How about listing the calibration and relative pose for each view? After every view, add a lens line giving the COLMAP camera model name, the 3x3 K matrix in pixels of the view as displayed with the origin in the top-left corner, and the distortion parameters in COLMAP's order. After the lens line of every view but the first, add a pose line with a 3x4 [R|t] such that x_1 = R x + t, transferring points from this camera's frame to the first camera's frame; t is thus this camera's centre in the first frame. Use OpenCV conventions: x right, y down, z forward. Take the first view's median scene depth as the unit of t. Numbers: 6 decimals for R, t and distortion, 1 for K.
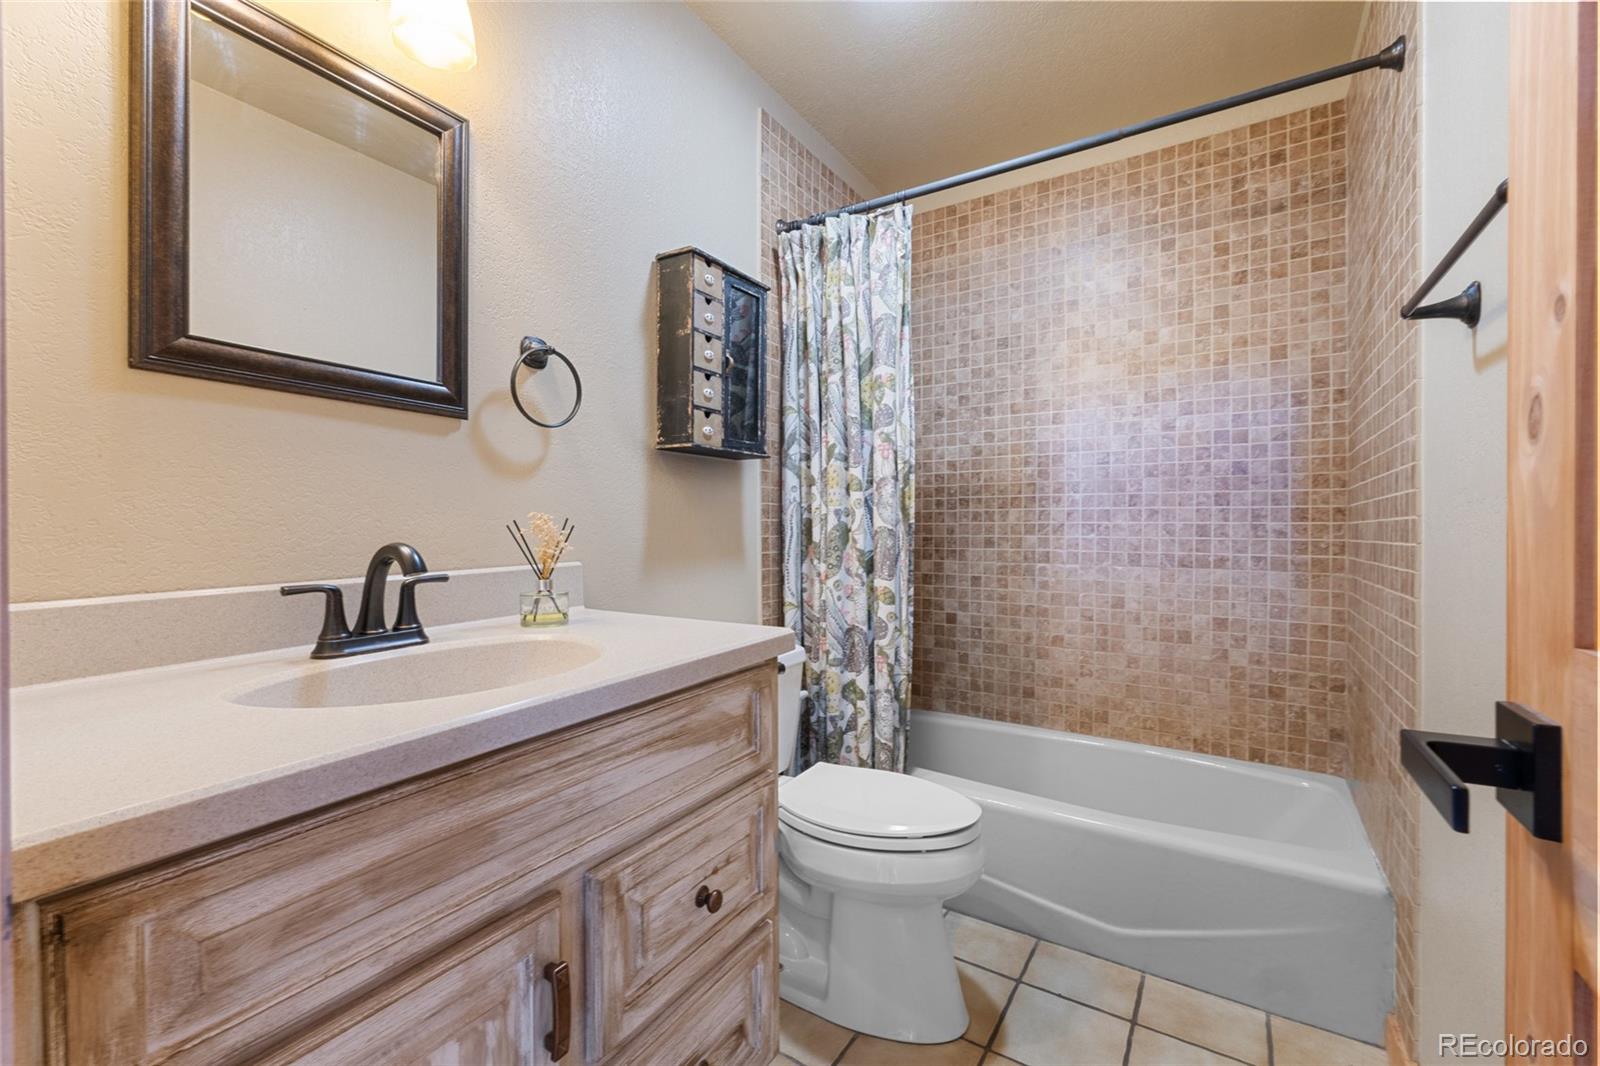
lens RADIAL K [[674.6, 0, 801.2], [0, 674.6, 527.7], [0, 0, 1]] dist [0.004608, -0.000910]
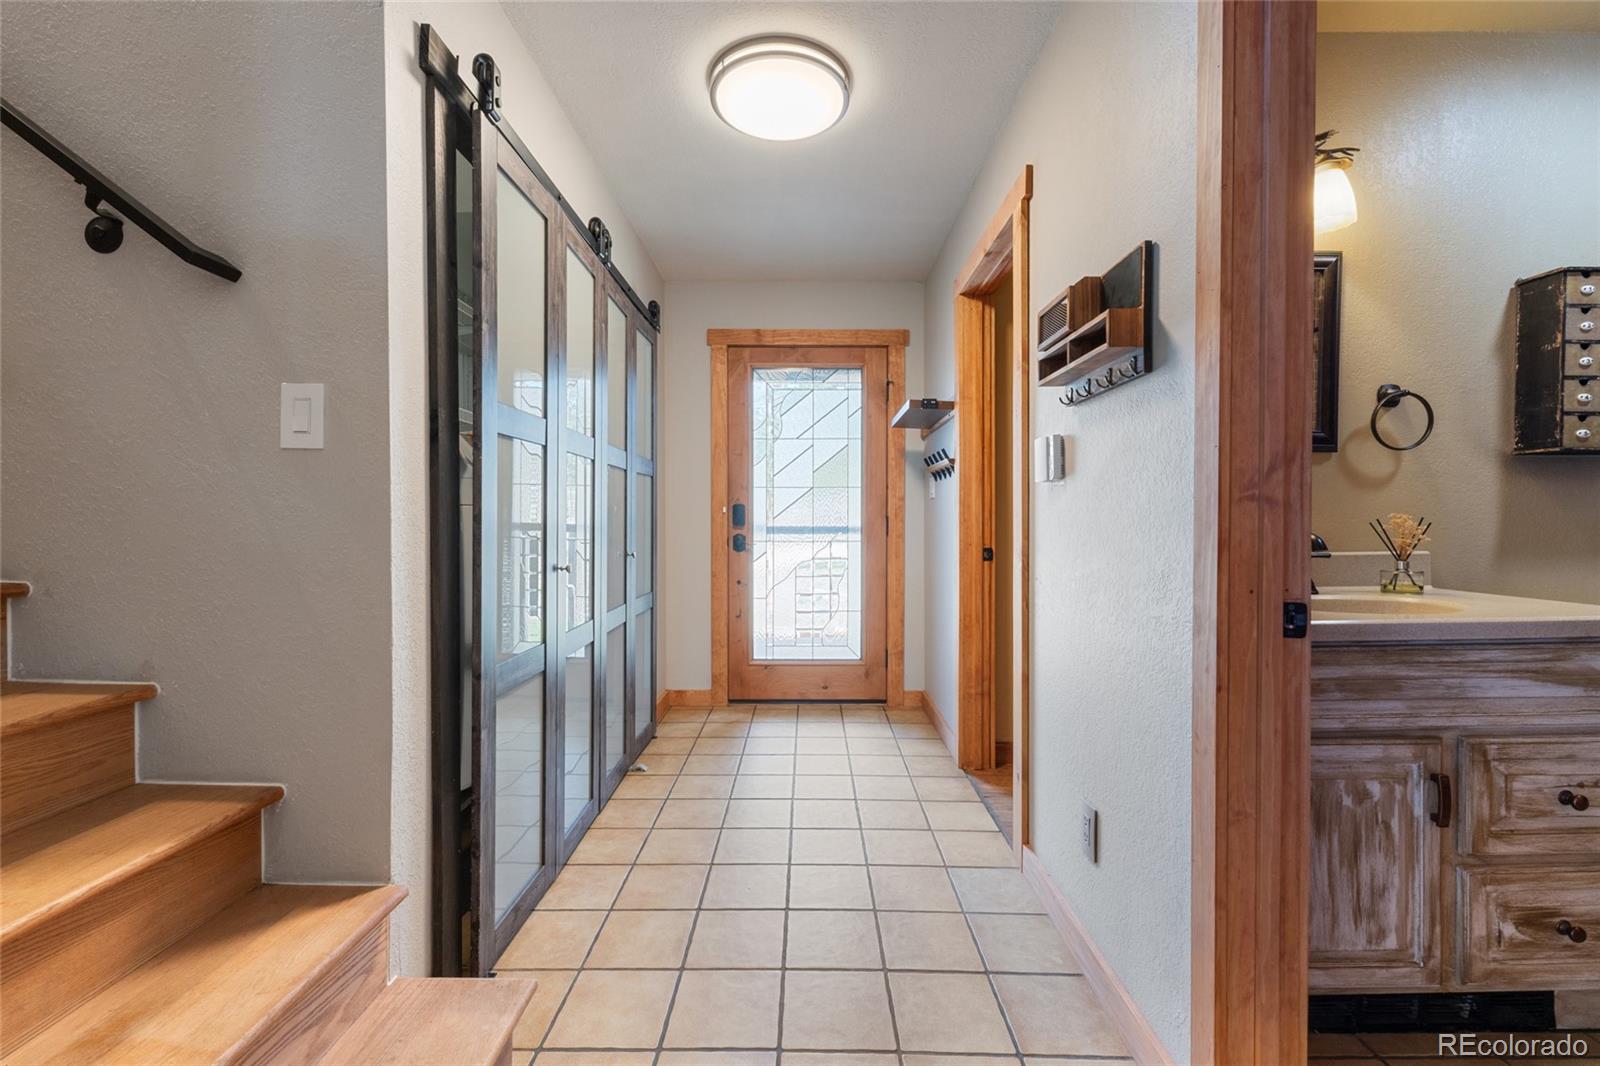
lens RADIAL K [[674.6, 0, 806.0], [0, 674.6, 530.8], [0, 0, 1]] dist [0.004608, -0.000910]
pose [[0.540952, 0.011148, -0.840980, 0.131697], [-0.004148, 0.999935, 0.010587, 0.003344], [0.841043, -0.002238, 0.540963, -0.806724]]
